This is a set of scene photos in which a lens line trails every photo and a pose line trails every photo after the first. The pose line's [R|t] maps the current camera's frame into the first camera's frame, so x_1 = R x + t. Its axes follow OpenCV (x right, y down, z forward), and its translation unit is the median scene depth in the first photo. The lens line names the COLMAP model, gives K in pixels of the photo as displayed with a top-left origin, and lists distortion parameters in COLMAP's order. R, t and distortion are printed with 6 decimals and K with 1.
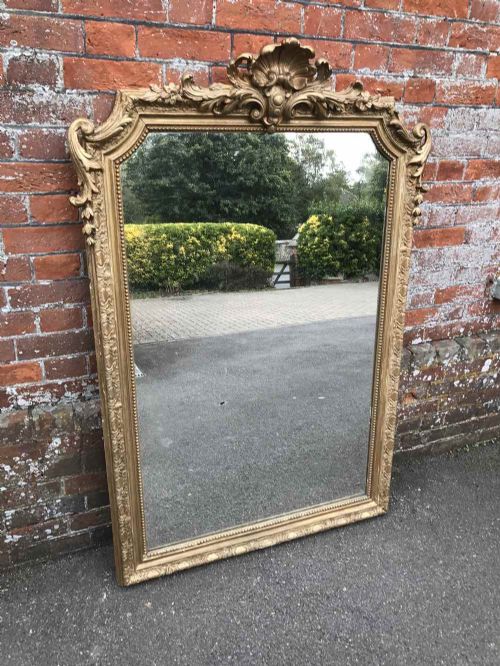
lens RADIAL K [[547.7, 0, 242.6], [0, 547.7, 331.3], [0, 0, 1]] dist [0.007424, 0.020325]
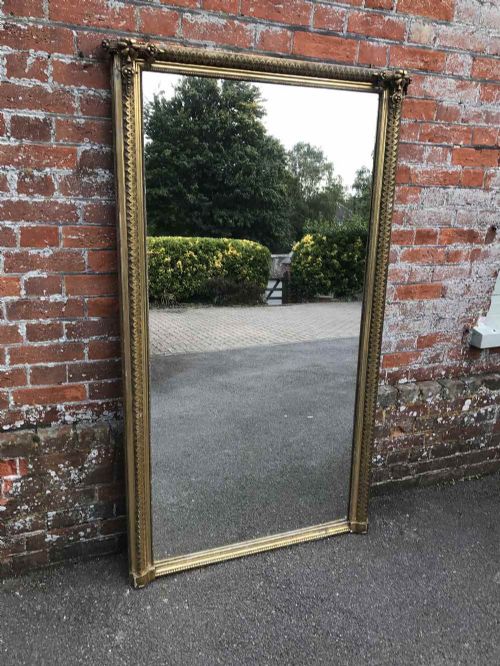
lens RADIAL K [[545.9, 0, 243.0], [0, 545.9, 330.0], [0, 0, 1]] dist [0.006051, 0.020350]
pose [[0.999640, 0.018377, -0.019524, 0.002772], [-0.020428, 0.993651, -0.110634, 0.053573], [0.017367, 0.110993, 0.993669, -0.183424]]
